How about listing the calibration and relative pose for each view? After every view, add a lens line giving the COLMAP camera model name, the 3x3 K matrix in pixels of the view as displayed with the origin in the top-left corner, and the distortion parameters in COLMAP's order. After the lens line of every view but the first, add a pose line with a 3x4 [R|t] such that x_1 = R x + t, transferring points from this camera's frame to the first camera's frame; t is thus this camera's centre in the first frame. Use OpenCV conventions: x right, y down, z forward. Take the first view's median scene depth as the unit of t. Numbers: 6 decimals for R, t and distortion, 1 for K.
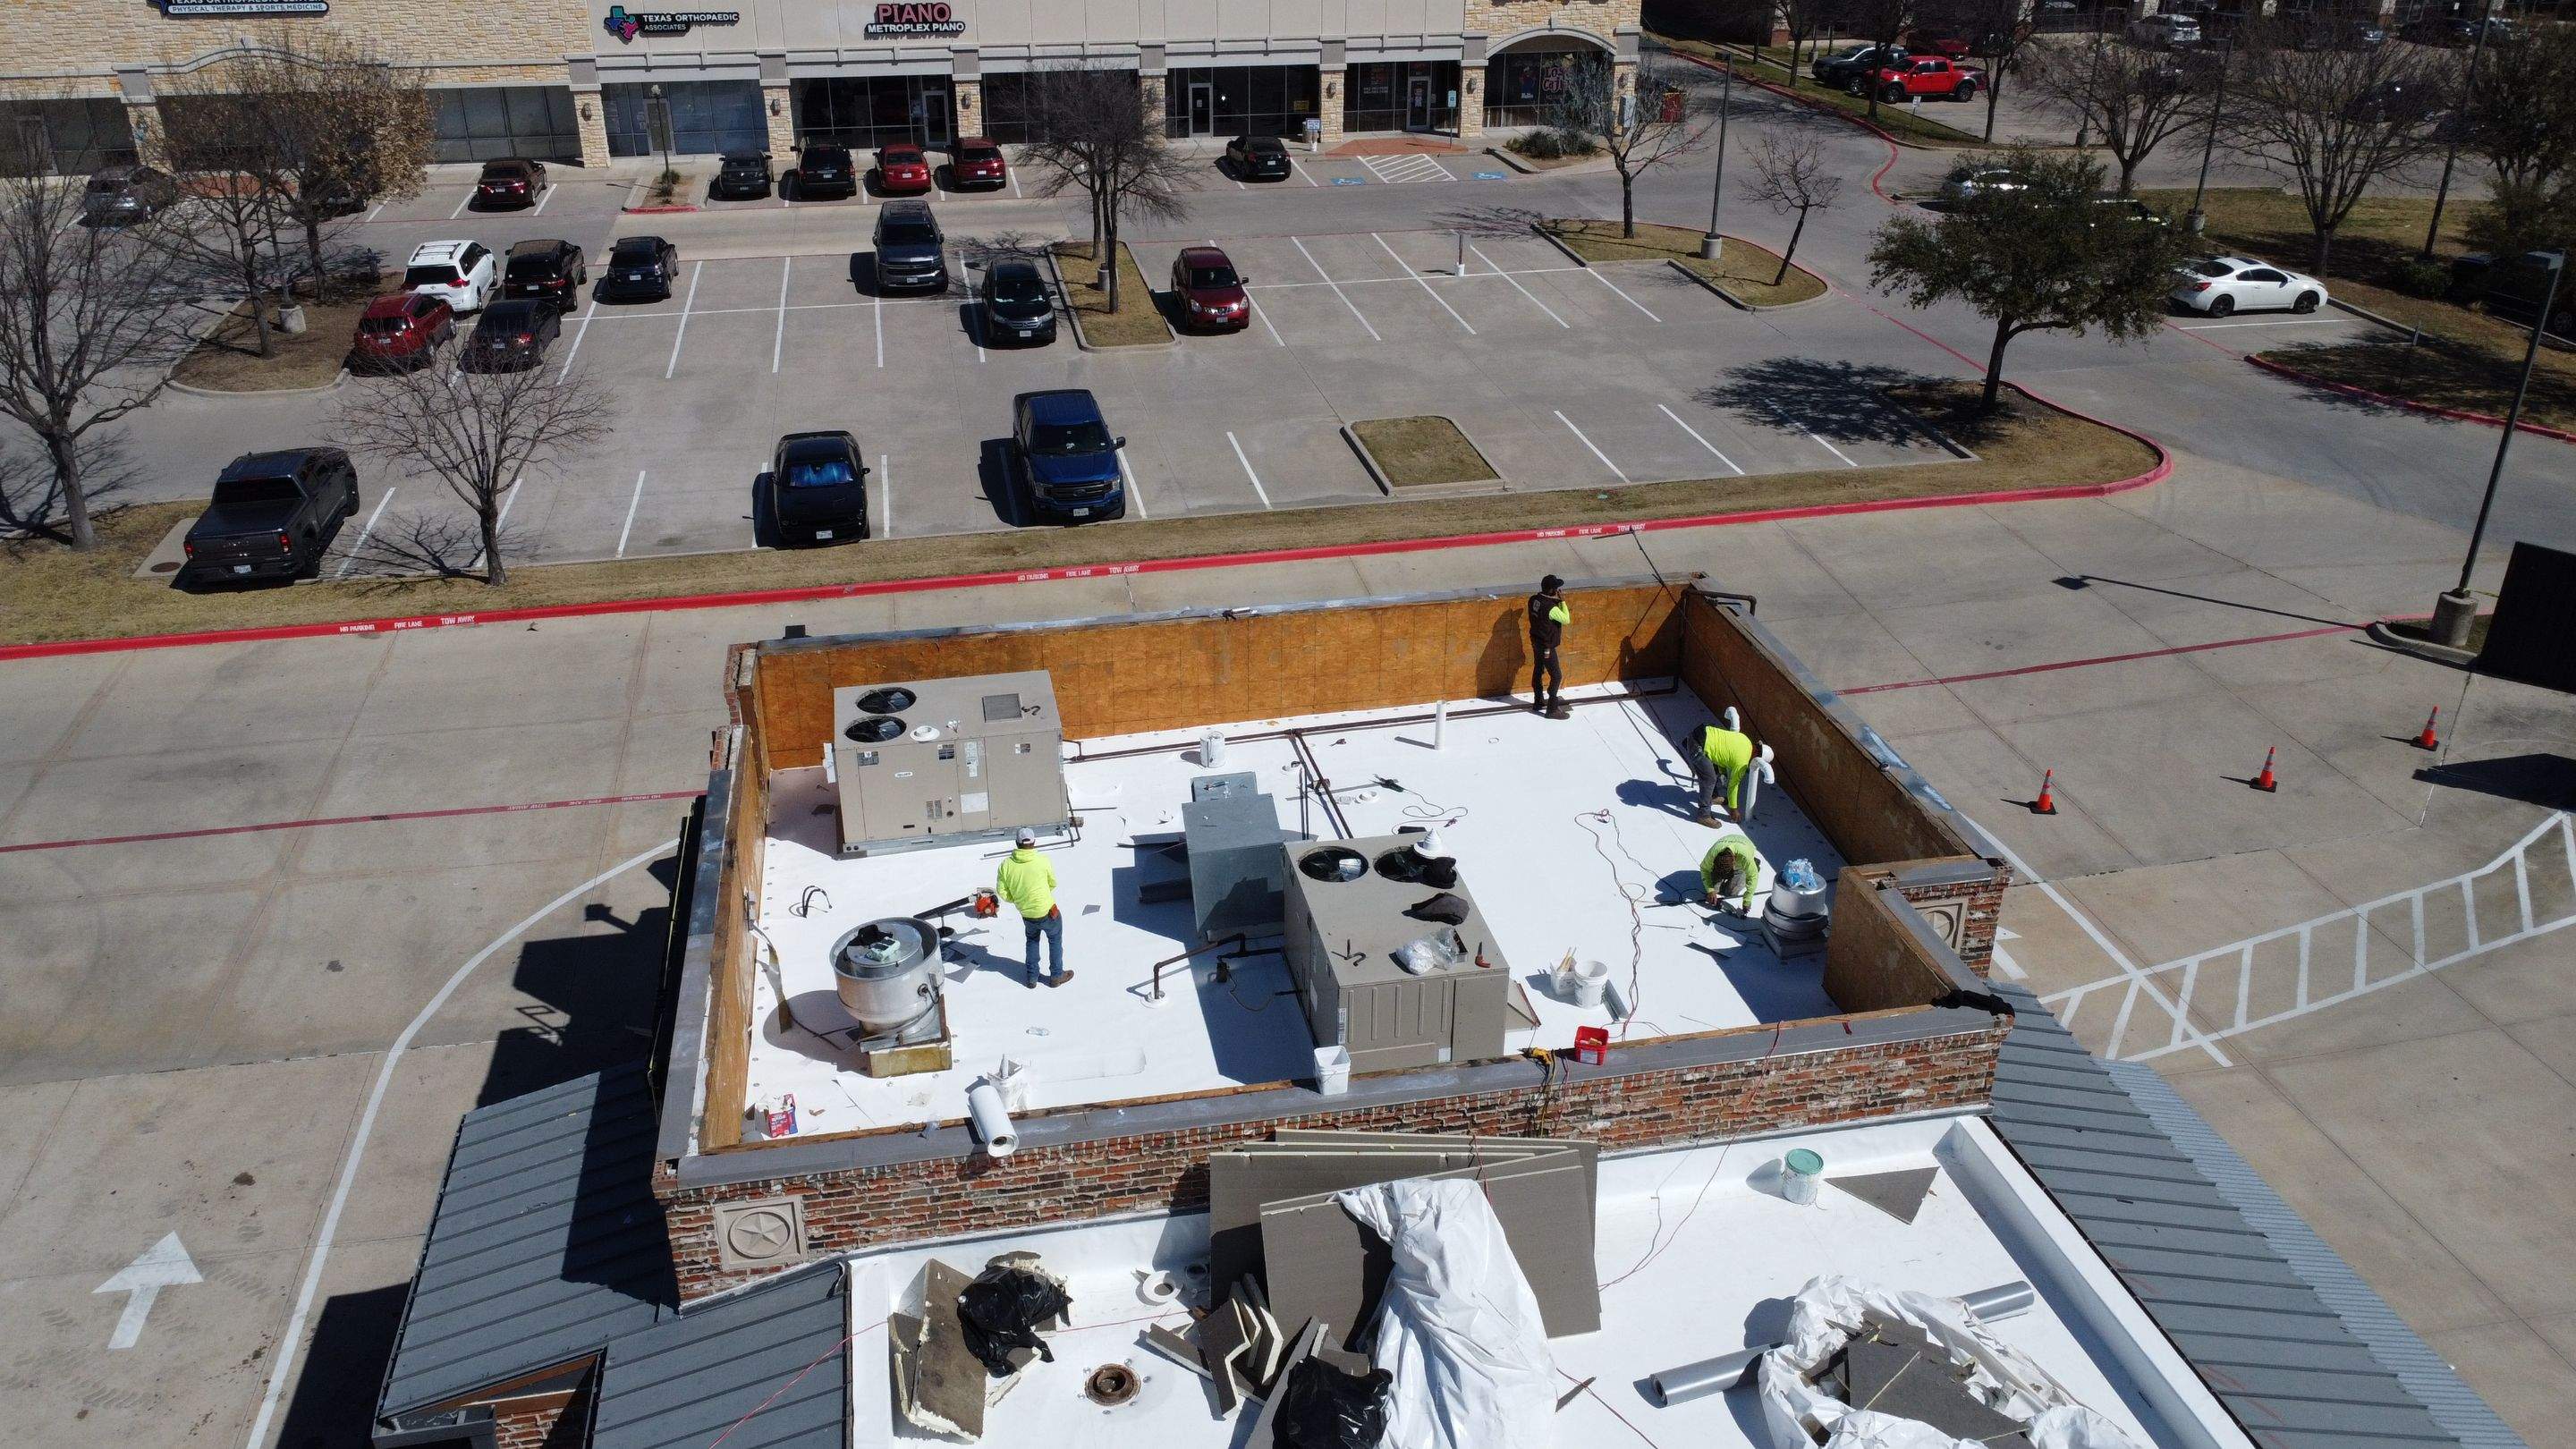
lens RADIAL K [[1931.3, 0, 1264.3], [0, 1931.3, 708.7], [0, 0, 1]] dist [0.004540, -0.003164]
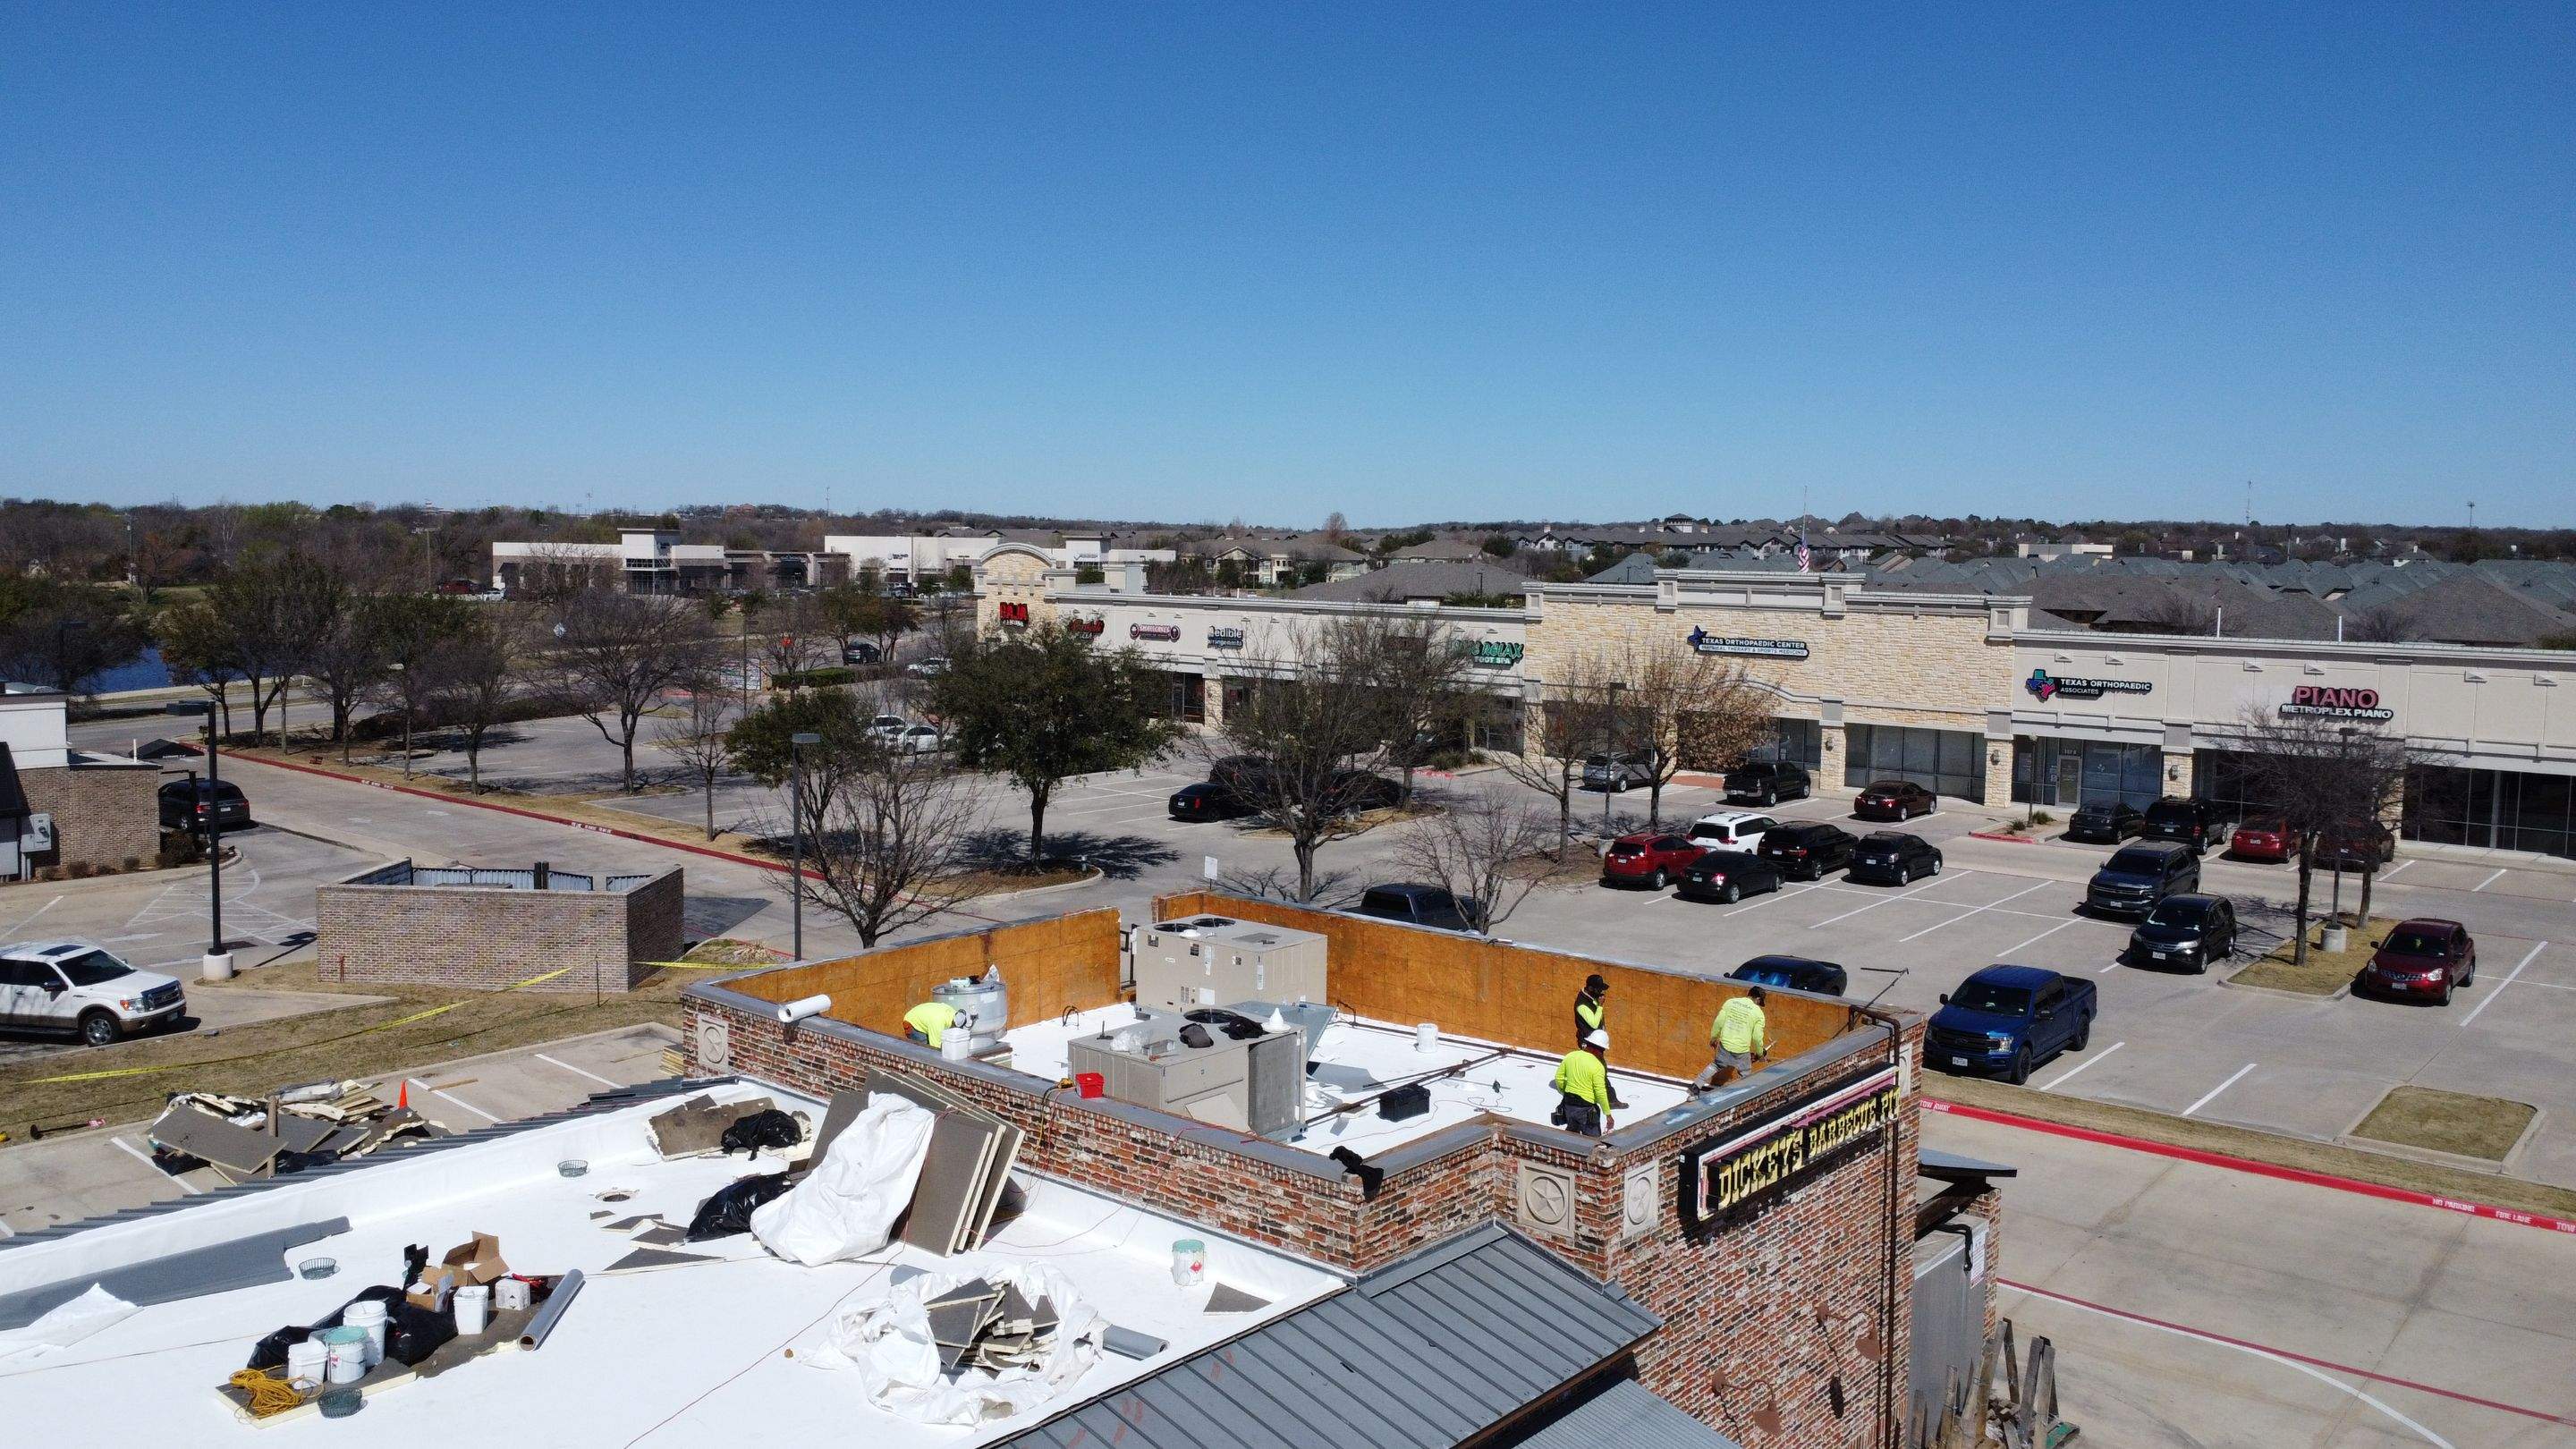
lens RADIAL K [[1931.3, 0, 1257.6], [0, 1931.3, 710.4], [0, 0, 1]] dist [0.004540, -0.003164]
pose [[0.616066, 0.076758, -0.783946, 0.521264], [-0.361020, 0.912070, -0.194405, 0.067101], [0.700091, 0.402786, 0.589606, 0.097569]]
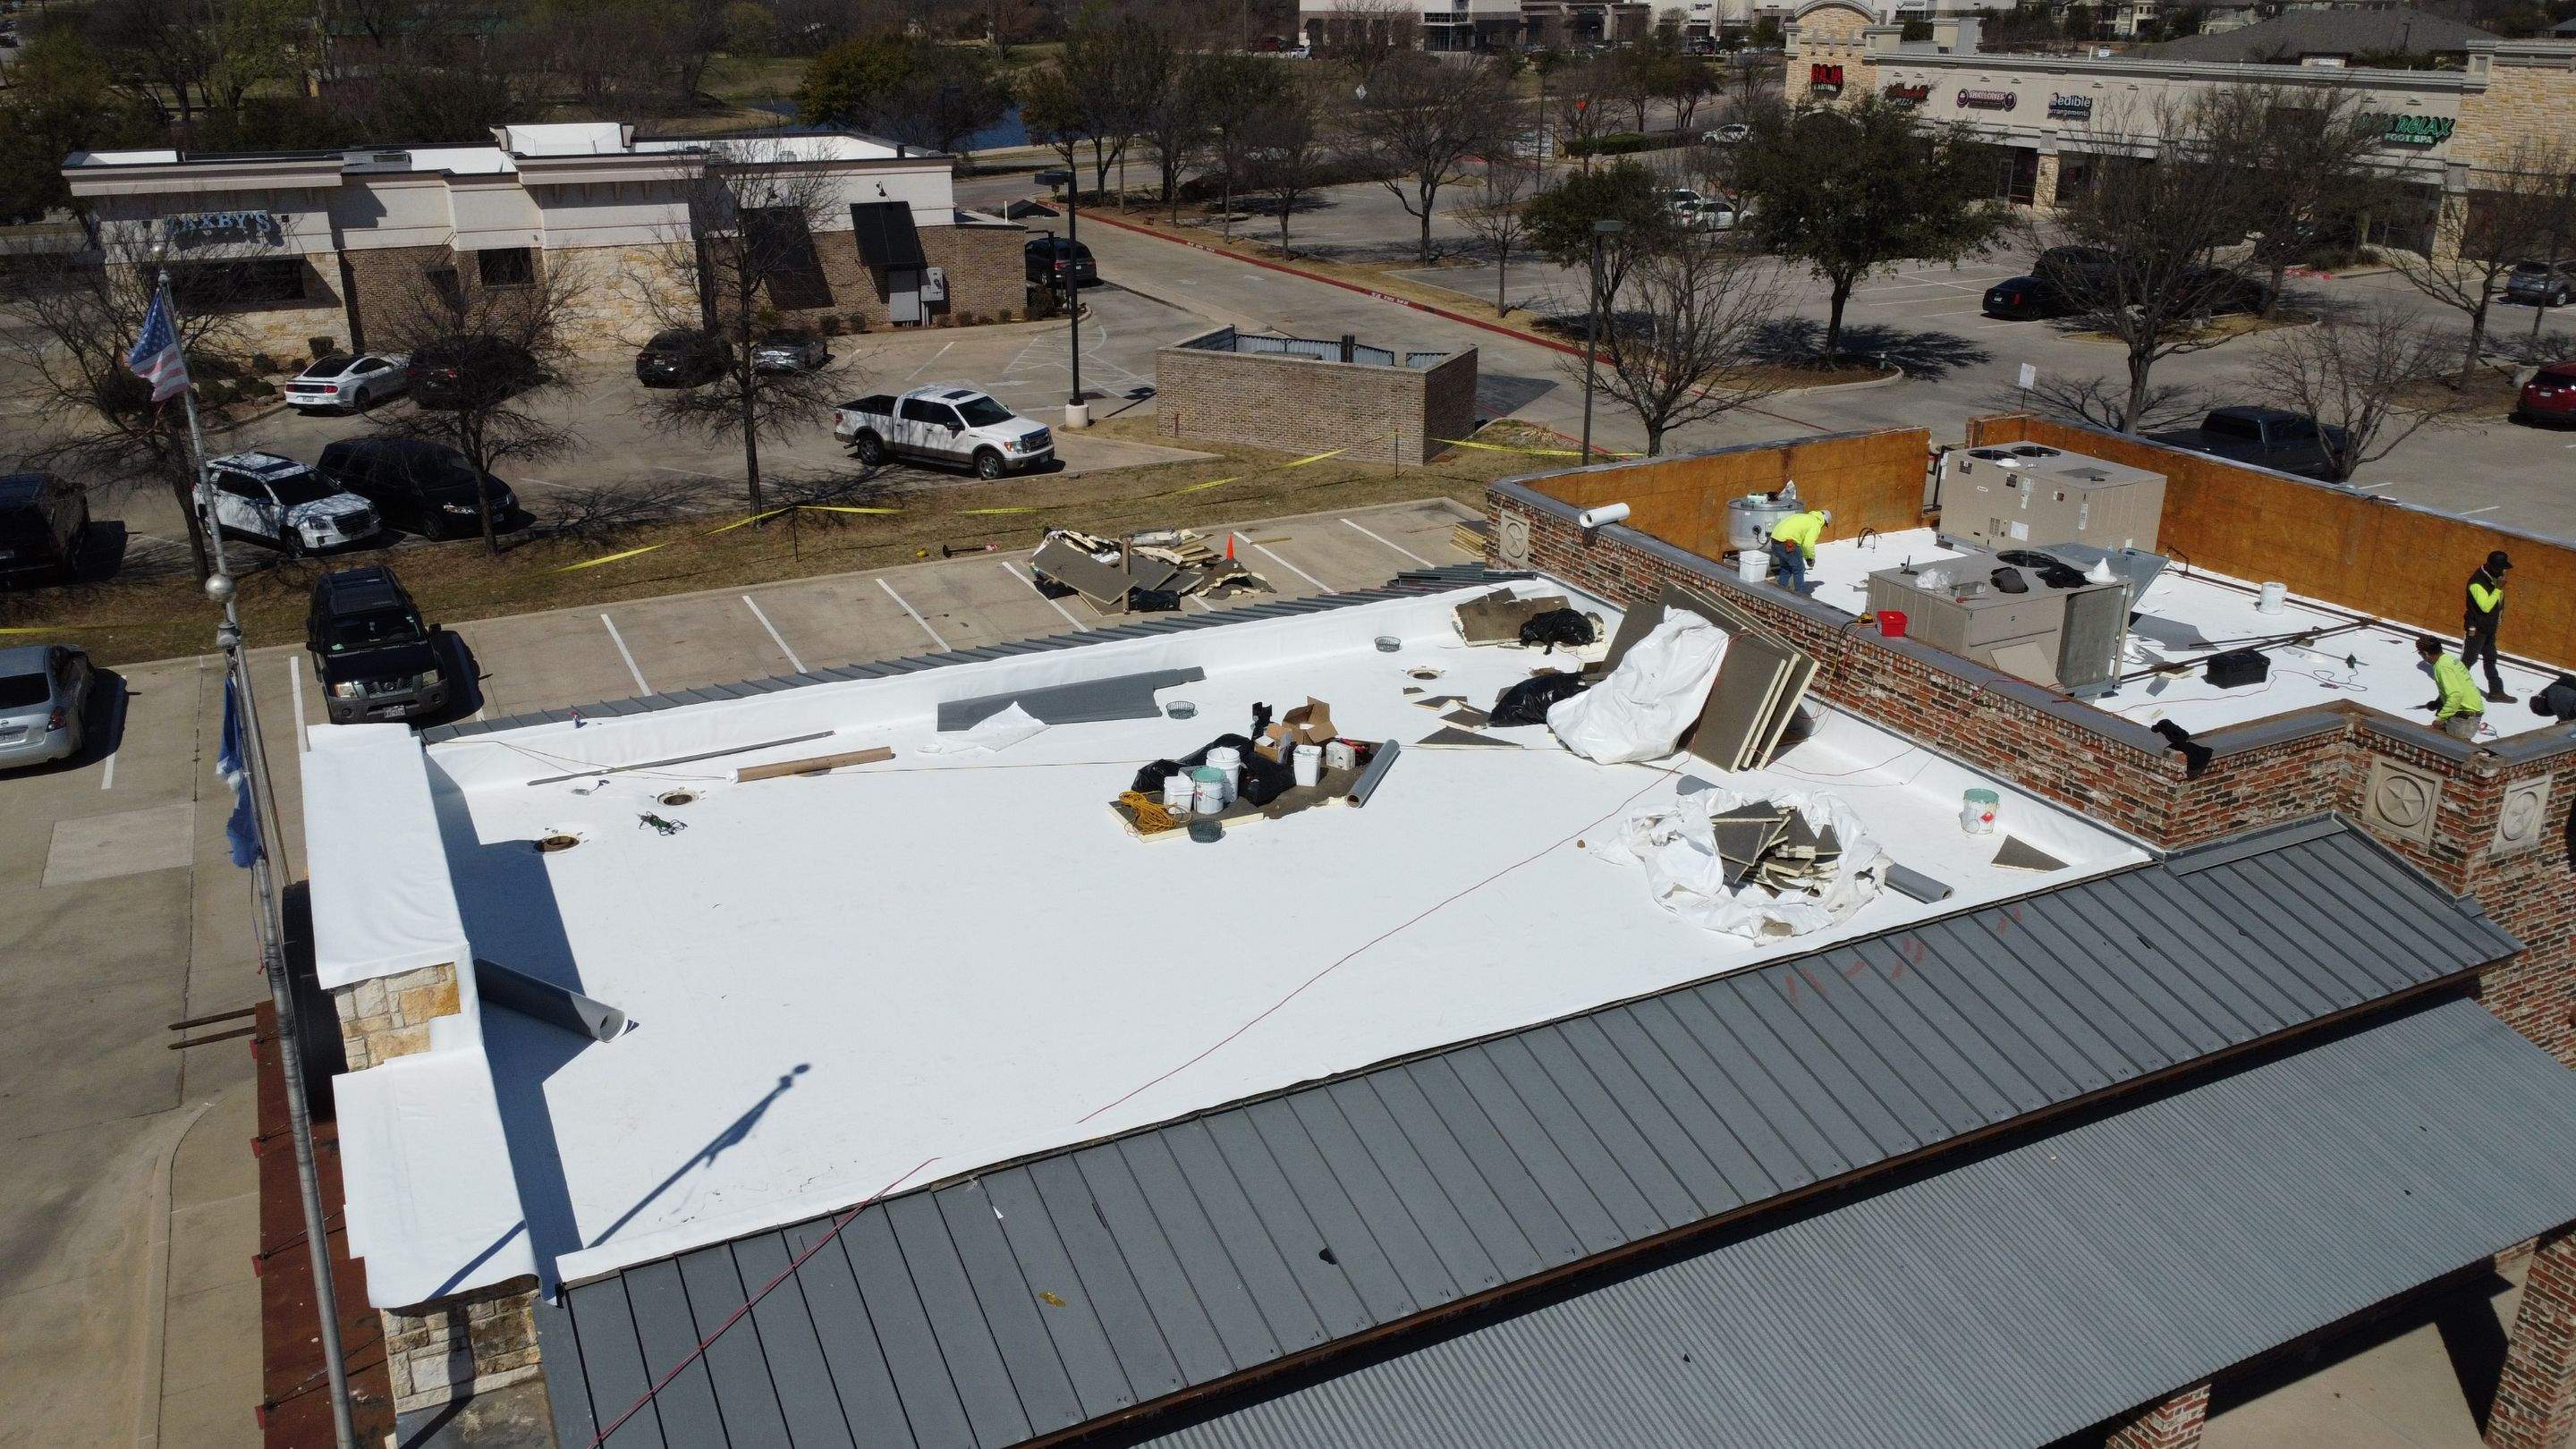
lens RADIAL K [[1931.3, 0, 1264.7], [0, 1931.3, 707.0], [0, 0, 1]] dist [0.004540, -0.003164]
pose [[0.269026, 0.338037, -0.901862, 0.517596], [-0.426030, 0.881561, 0.203343, 0.060251], [0.863784, 0.329516, 0.381177, 0.081290]]
